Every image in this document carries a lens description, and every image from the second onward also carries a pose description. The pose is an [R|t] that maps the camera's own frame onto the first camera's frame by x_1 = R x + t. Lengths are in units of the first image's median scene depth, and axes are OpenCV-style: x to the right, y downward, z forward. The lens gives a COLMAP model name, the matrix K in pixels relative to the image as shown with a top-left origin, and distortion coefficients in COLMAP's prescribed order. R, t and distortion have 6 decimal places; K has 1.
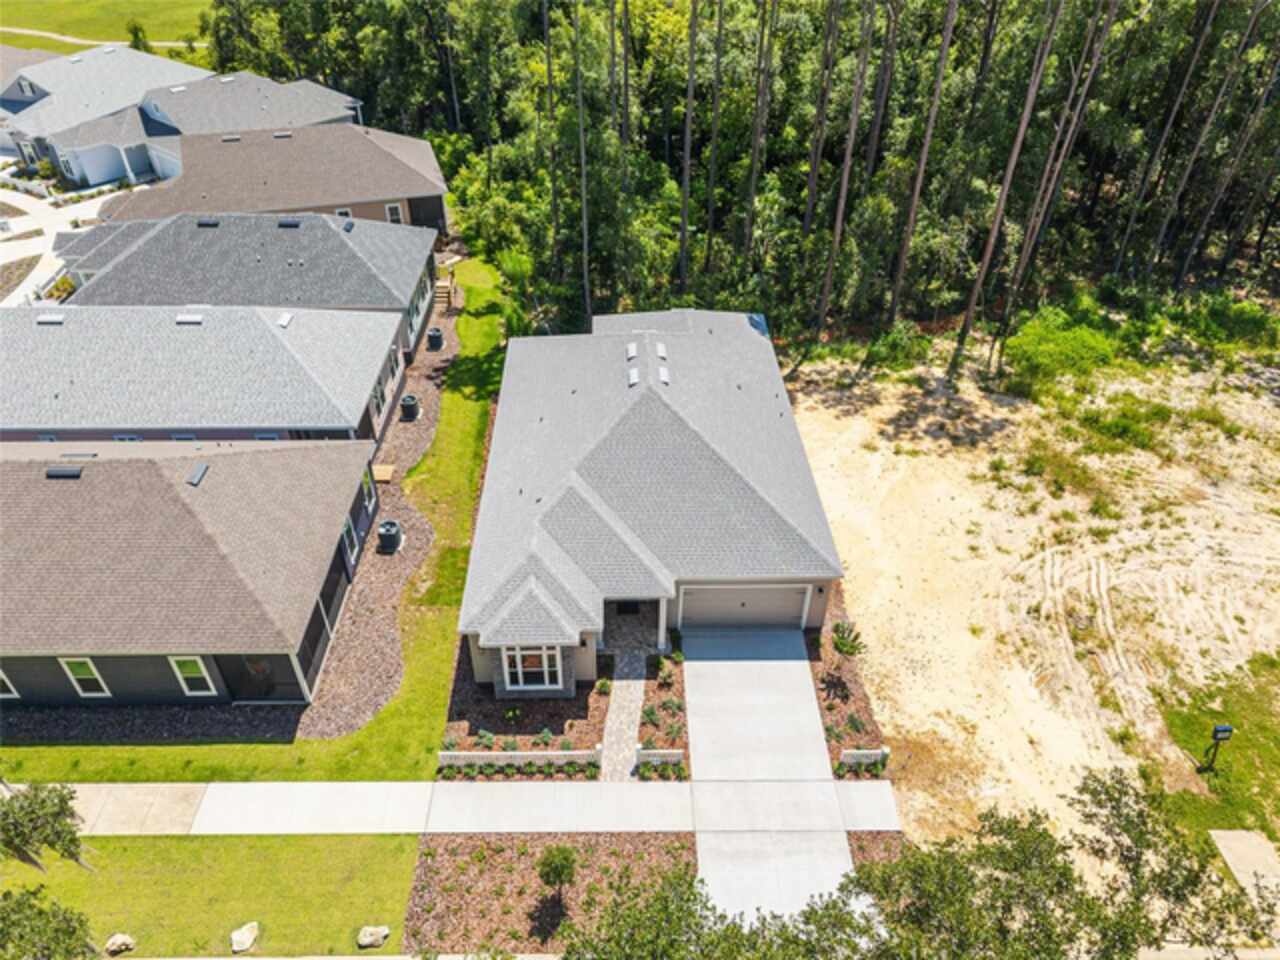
lens RADIAL K [[875.6, 0, 634.2], [0, 875.6, 456.2], [0, 0, 1]] dist [0.046636, -0.046599]
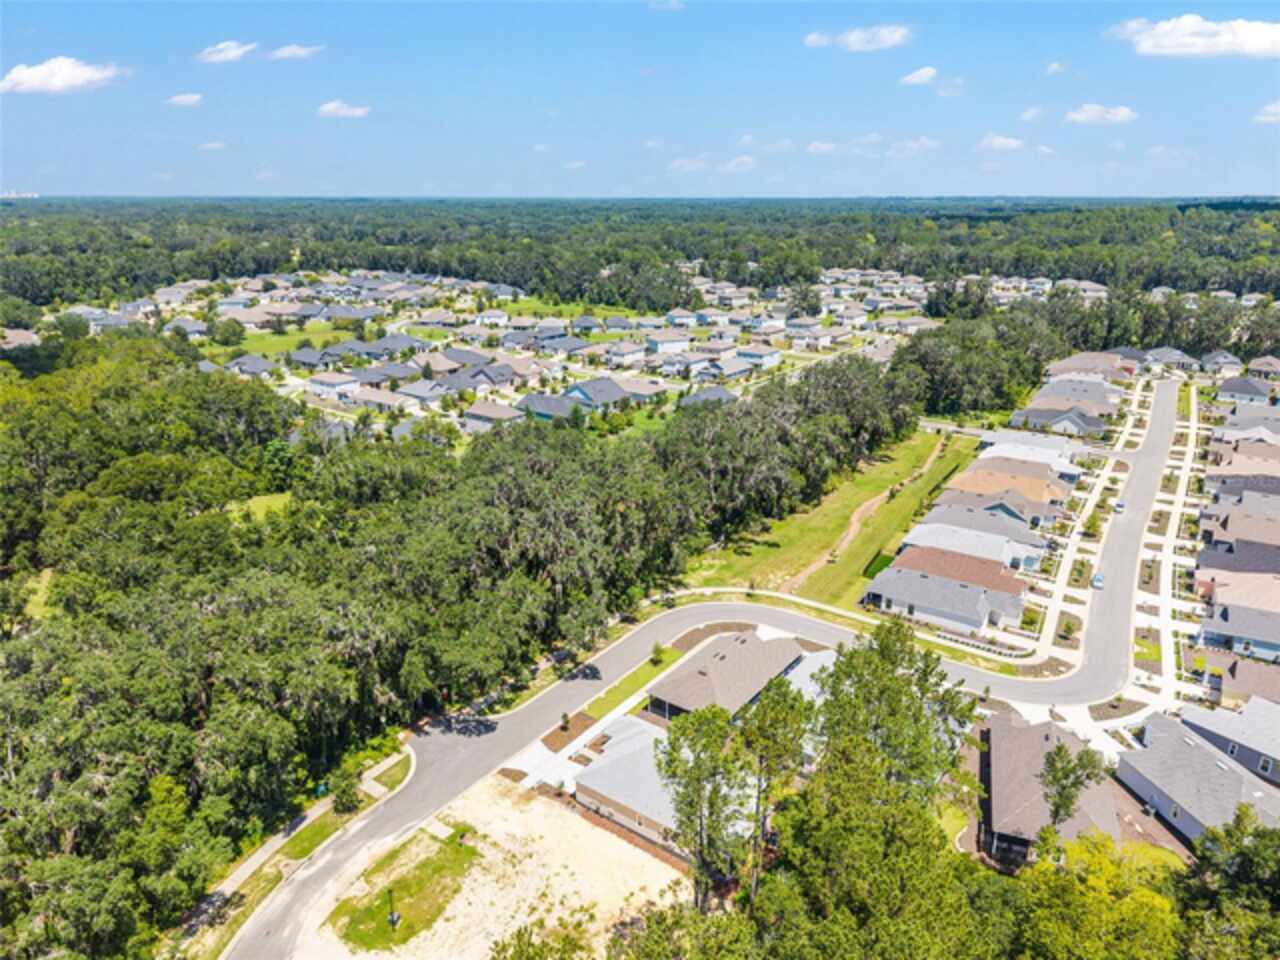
lens RADIAL K [[857.9, 0, 633.5], [0, 857.9, 478.1], [0, 0, 1]] dist [0.049272, -0.060903]
pose [[-0.613535, 0.242221, -0.751600, 1.557659], [-0.474981, 0.647167, 0.596295, -1.796242], [0.630846, 0.722844, -0.282009, 0.902152]]
